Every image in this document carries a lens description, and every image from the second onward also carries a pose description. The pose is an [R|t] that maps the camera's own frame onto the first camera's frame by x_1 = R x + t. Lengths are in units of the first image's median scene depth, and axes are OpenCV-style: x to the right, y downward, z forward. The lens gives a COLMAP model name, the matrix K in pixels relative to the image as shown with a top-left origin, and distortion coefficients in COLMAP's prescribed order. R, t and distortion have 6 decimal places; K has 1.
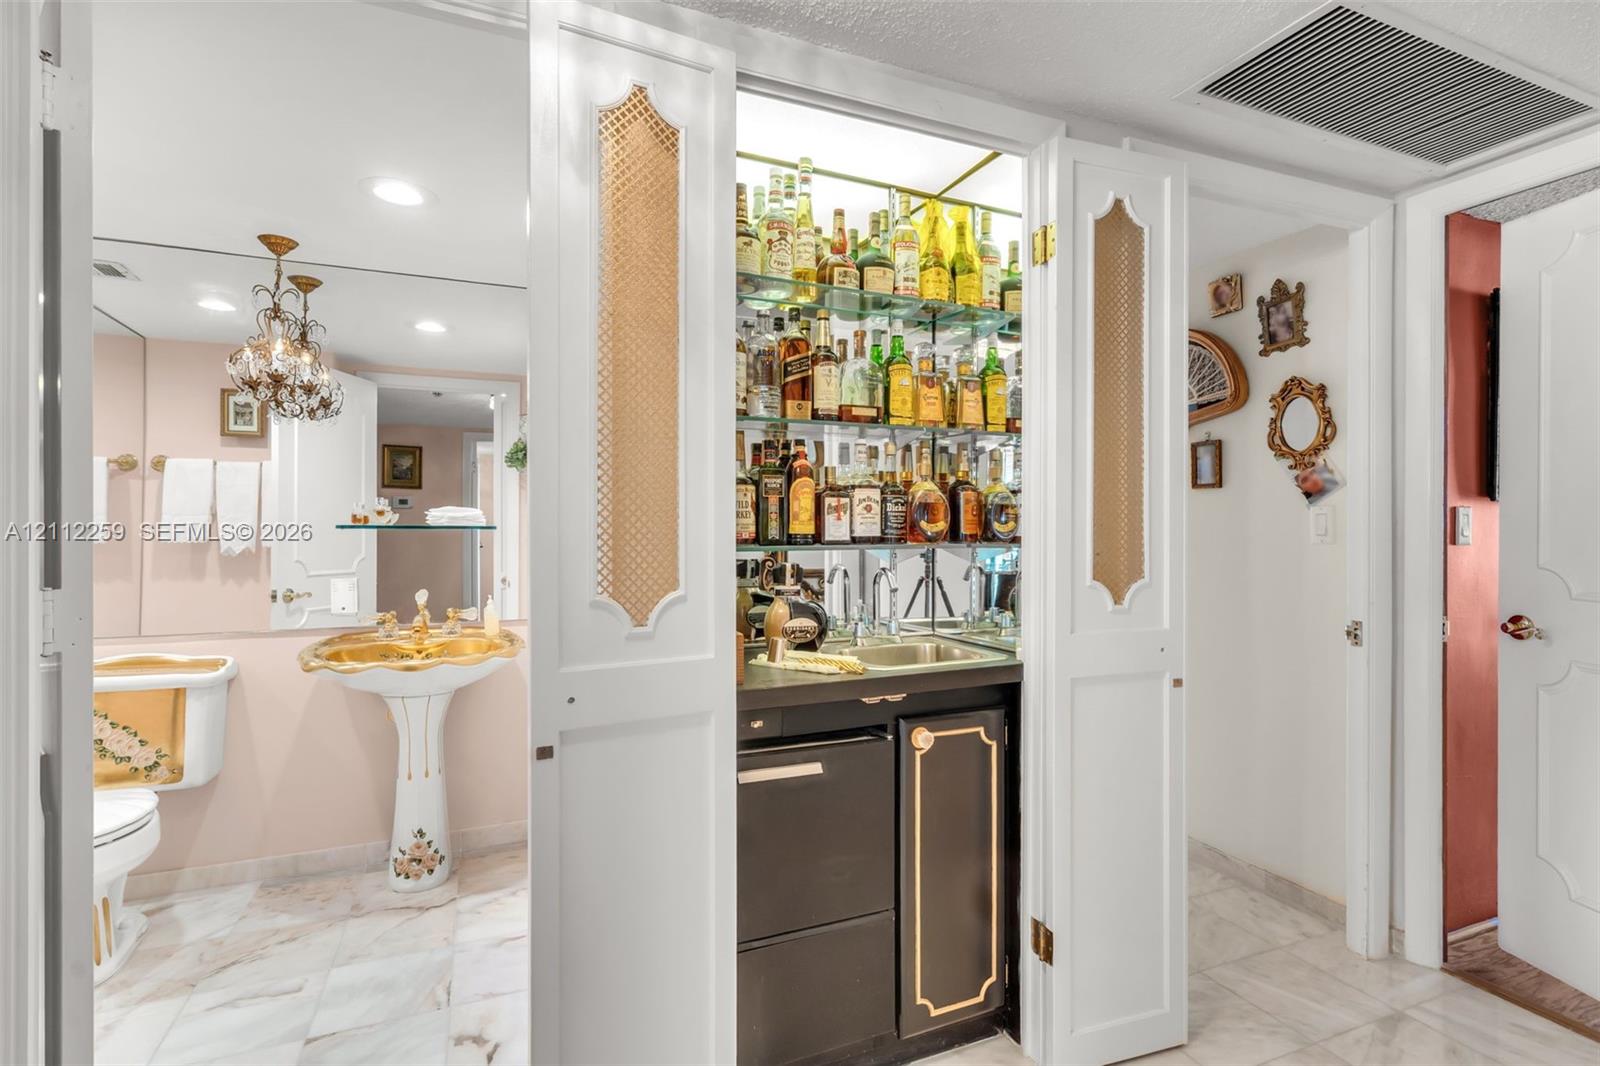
lens RADIAL K [[765.9, 0, 799.9], [0, 765.9, 533.0], [0, 0, 1]] dist [-0.002504, 0.000352]
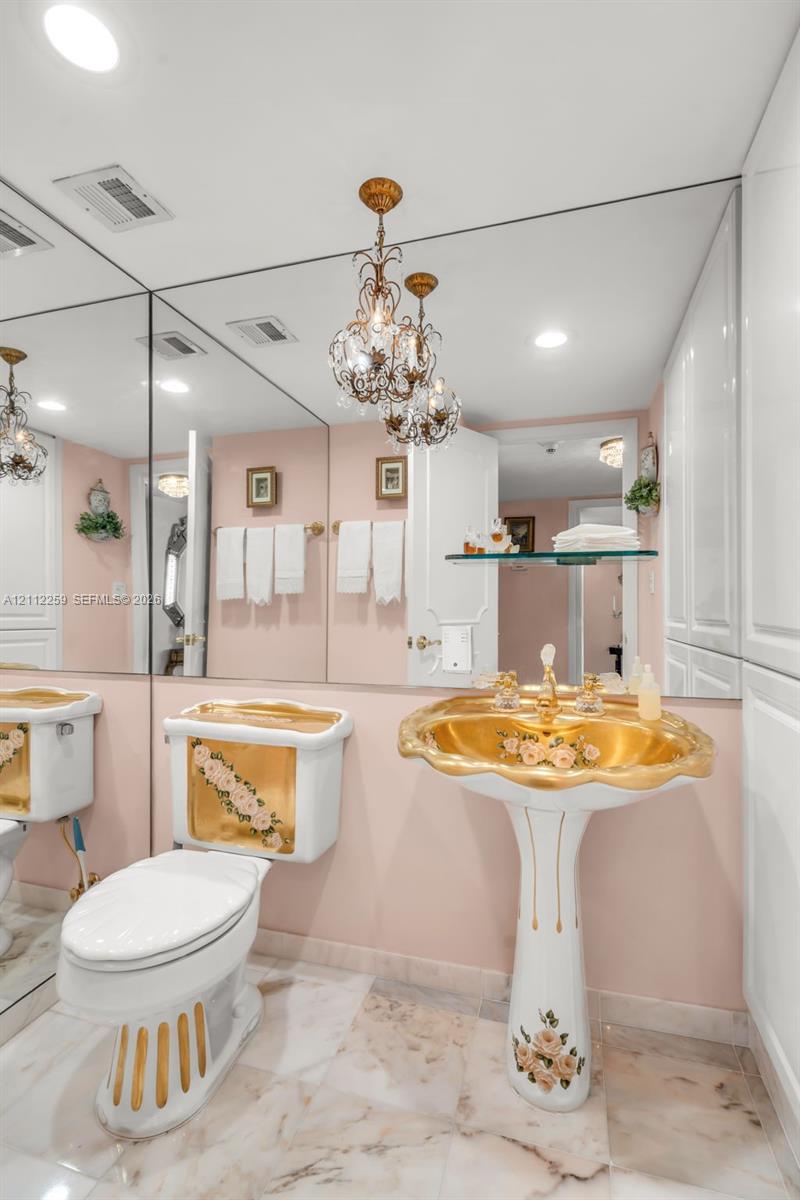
lens RADIAL K [[574.4, 0, 399.9], [0, 574.4, 598.7], [0, 0, 1]] dist [-0.002504, 0.000352]
pose [[0.776882, -0.001637, -0.629645, -0.248627], [0.000191, 0.999997, -0.002363, 0.030310], [0.629647, 0.001716, 0.776880, 0.465745]]
